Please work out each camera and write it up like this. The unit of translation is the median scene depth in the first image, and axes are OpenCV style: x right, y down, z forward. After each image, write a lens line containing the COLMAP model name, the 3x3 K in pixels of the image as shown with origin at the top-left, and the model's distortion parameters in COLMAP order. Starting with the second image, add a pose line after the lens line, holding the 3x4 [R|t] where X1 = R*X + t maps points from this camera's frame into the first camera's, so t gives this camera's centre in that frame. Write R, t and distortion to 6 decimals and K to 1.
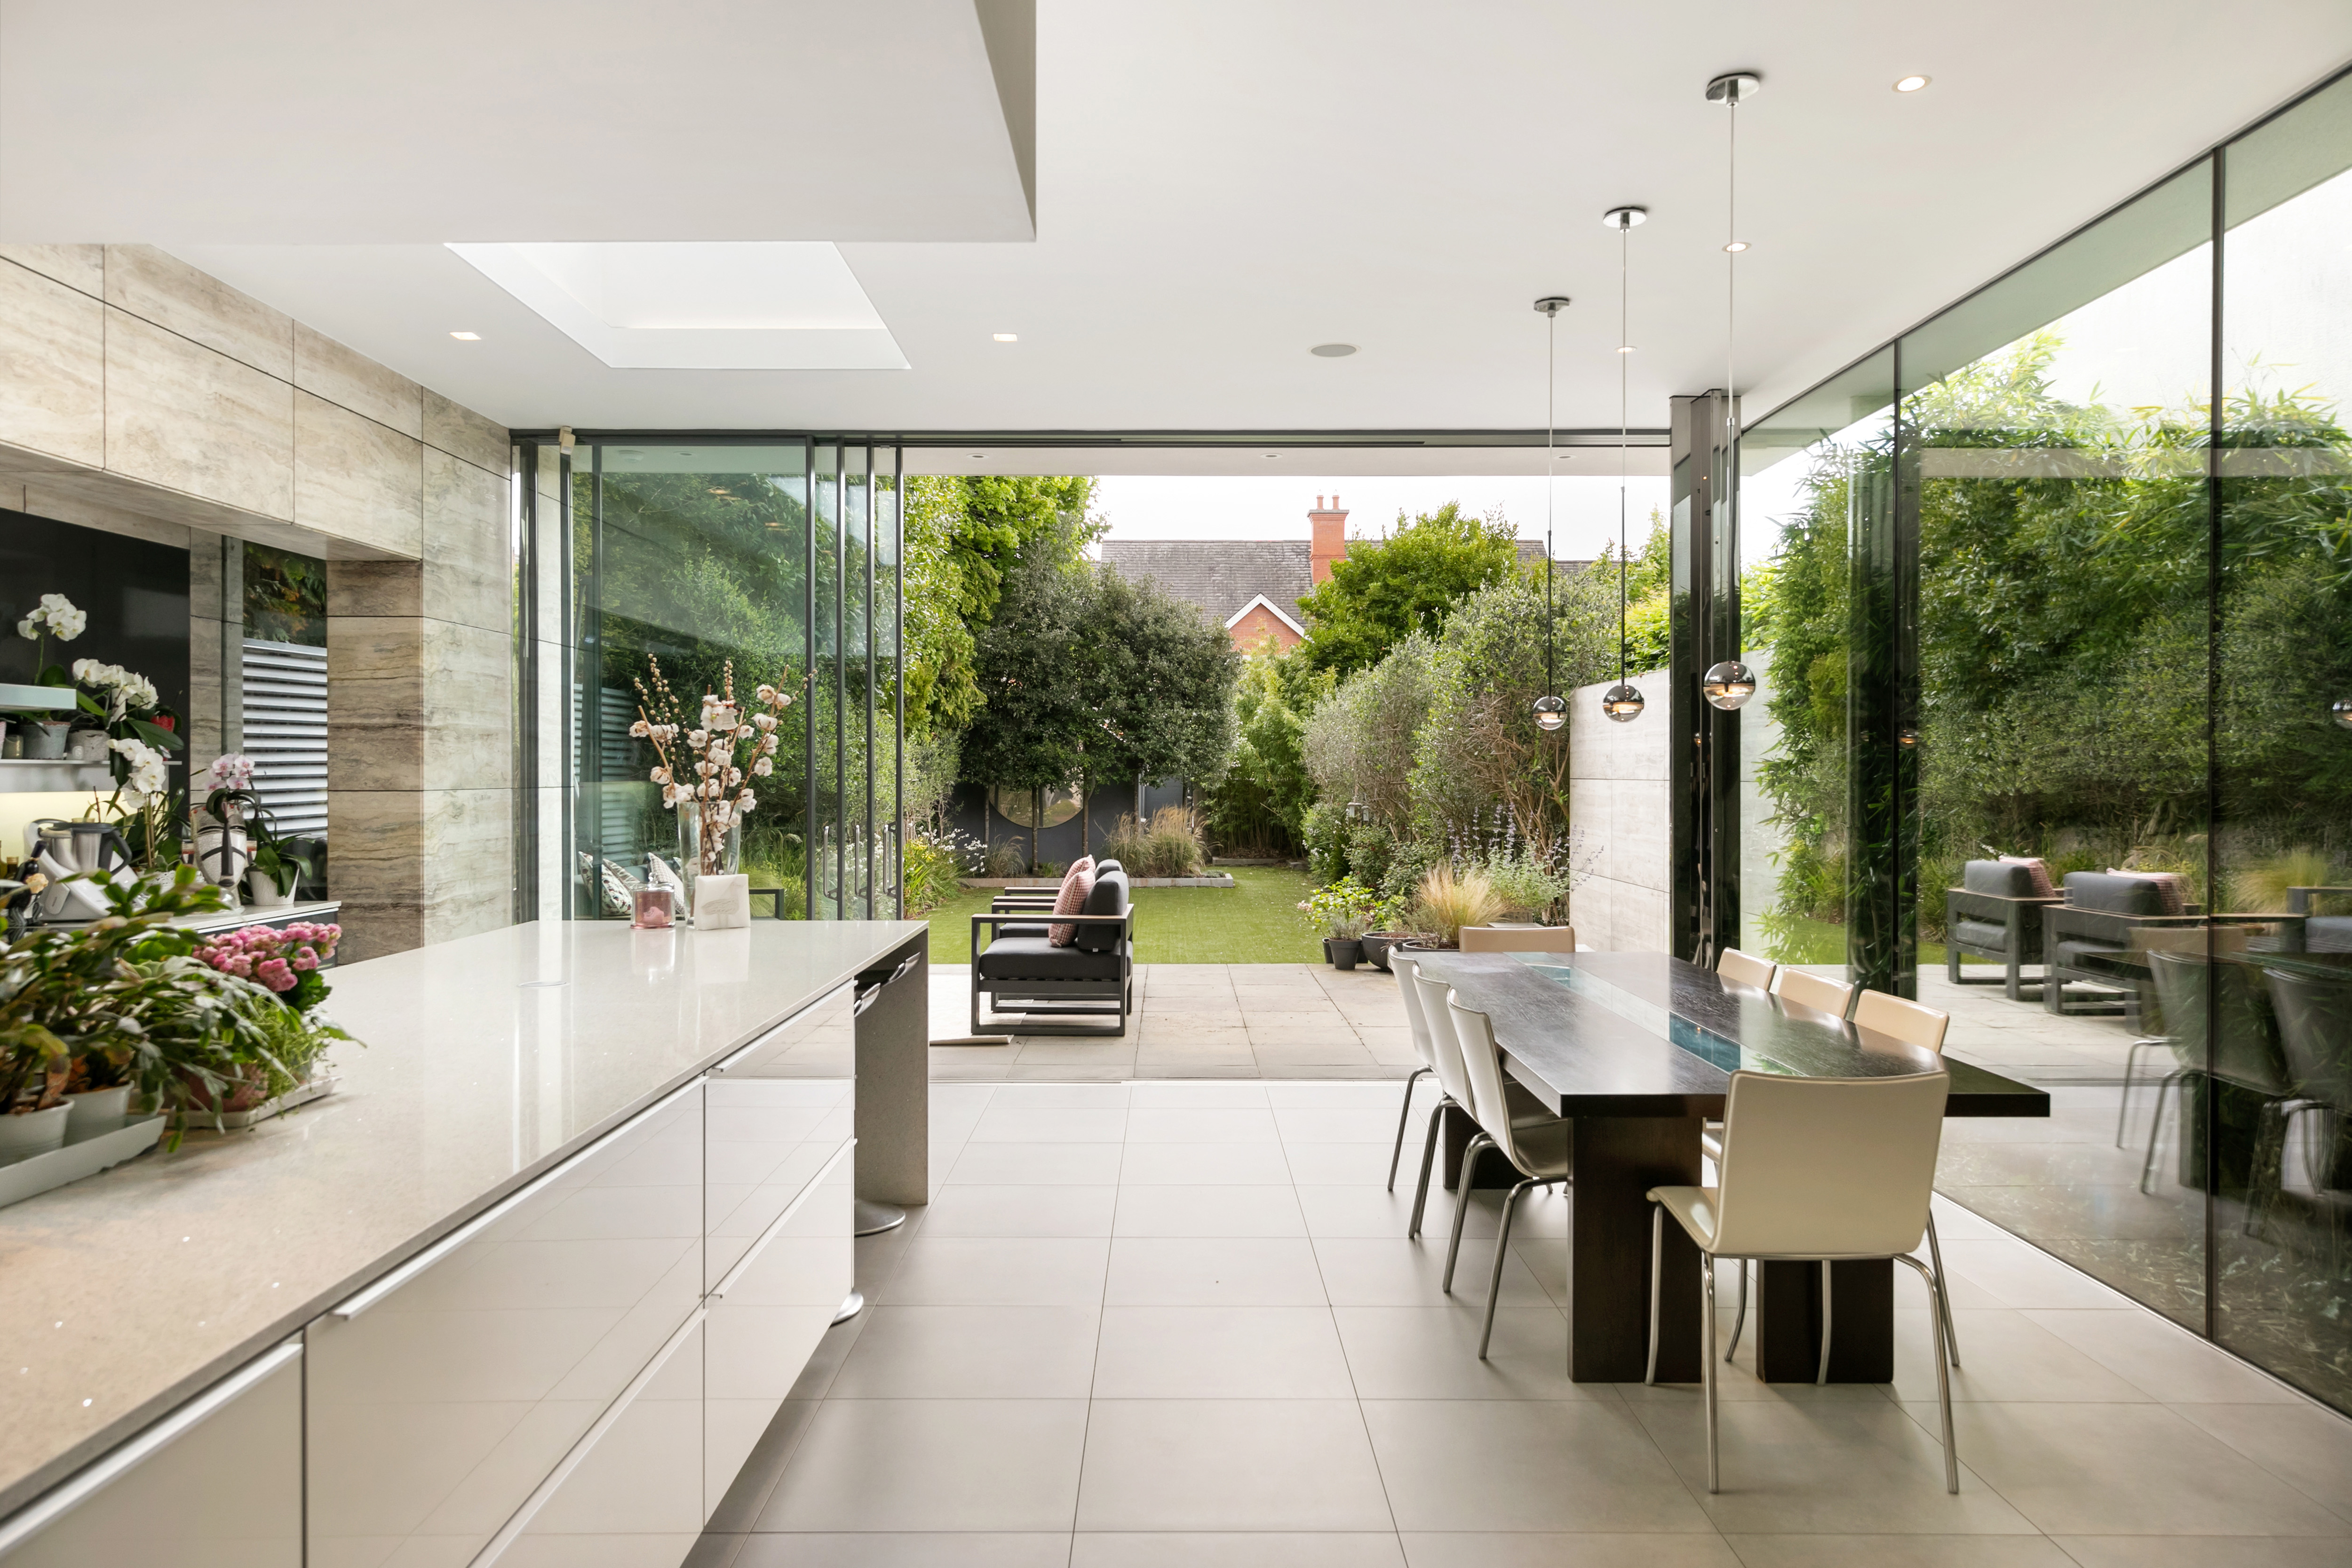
lens RADIAL K [[1566.9, 0, 1175.7], [0, 1566.9, 784.8], [0, 0, 1]] dist [0.003993, 0.004038]
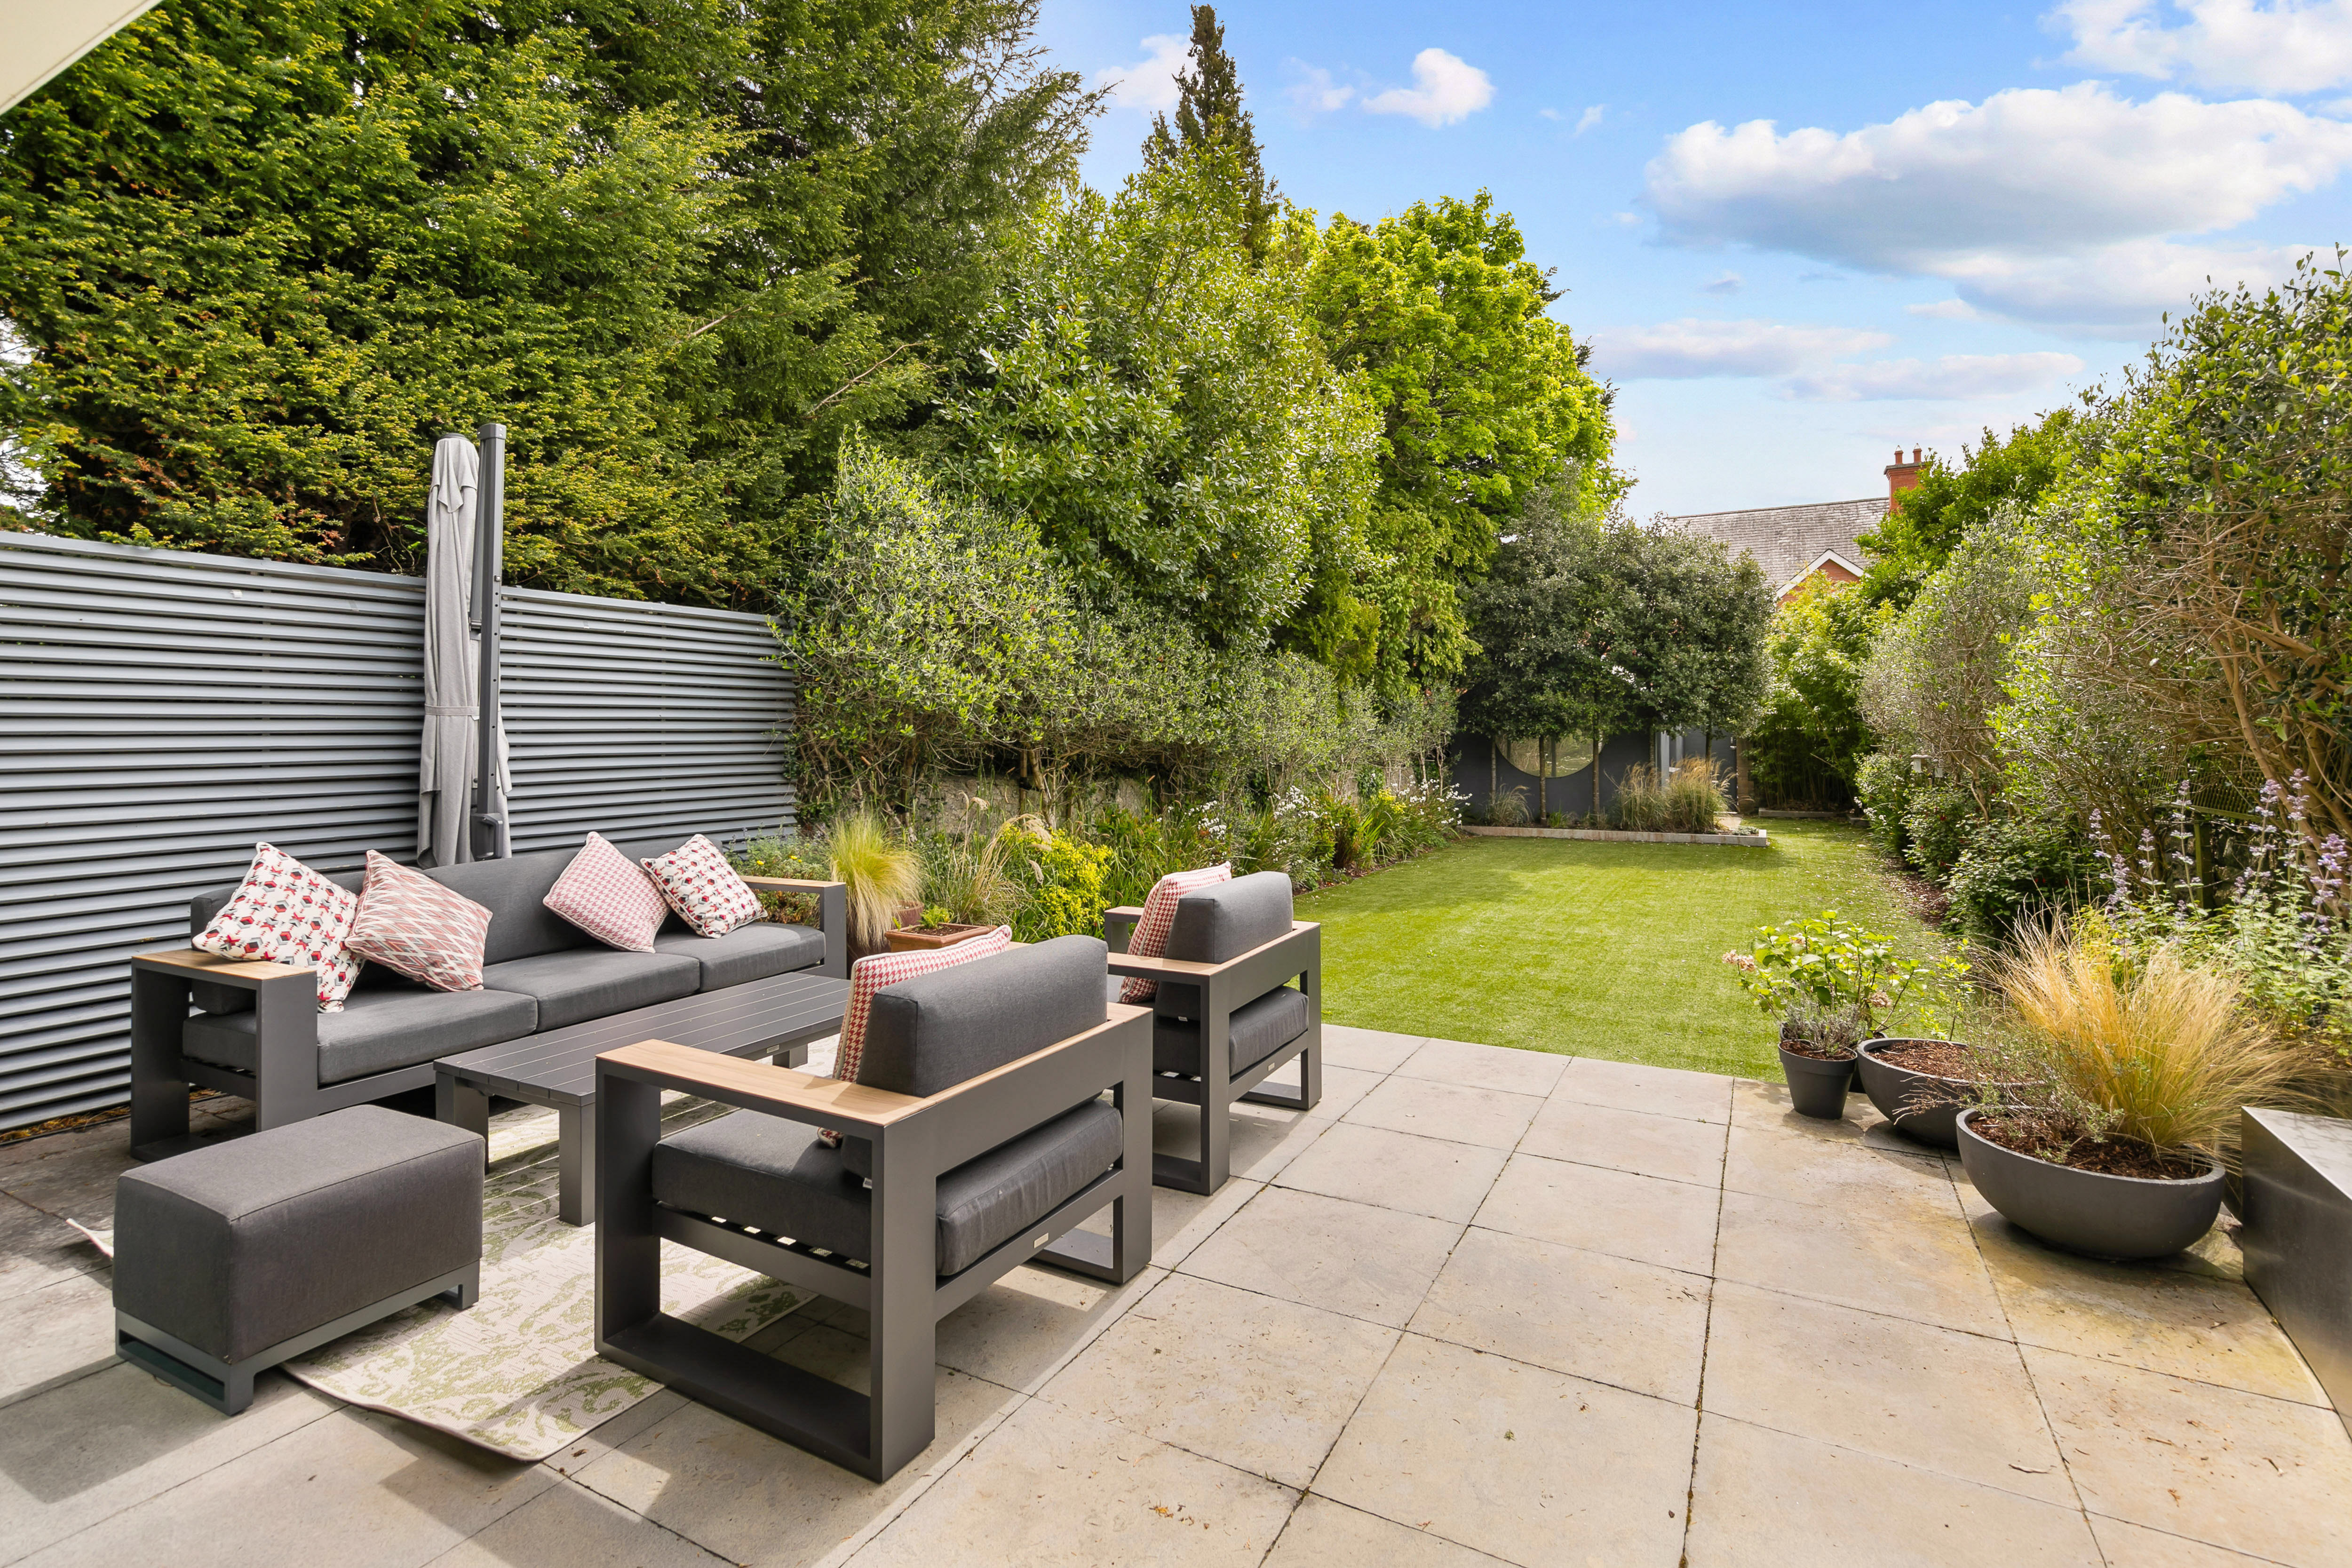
lens RADIAL K [[1116.2, 0, 1160.9], [0, 1116.2, 717.2], [0, 0, 1]] dist [0.001776, -0.000237]
pose [[0.875510, -0.010749, -0.483080, 0.043405], [0.002437, 0.999838, -0.017832, 0.001041], [0.483194, 0.014435, 0.875395, 0.266072]]
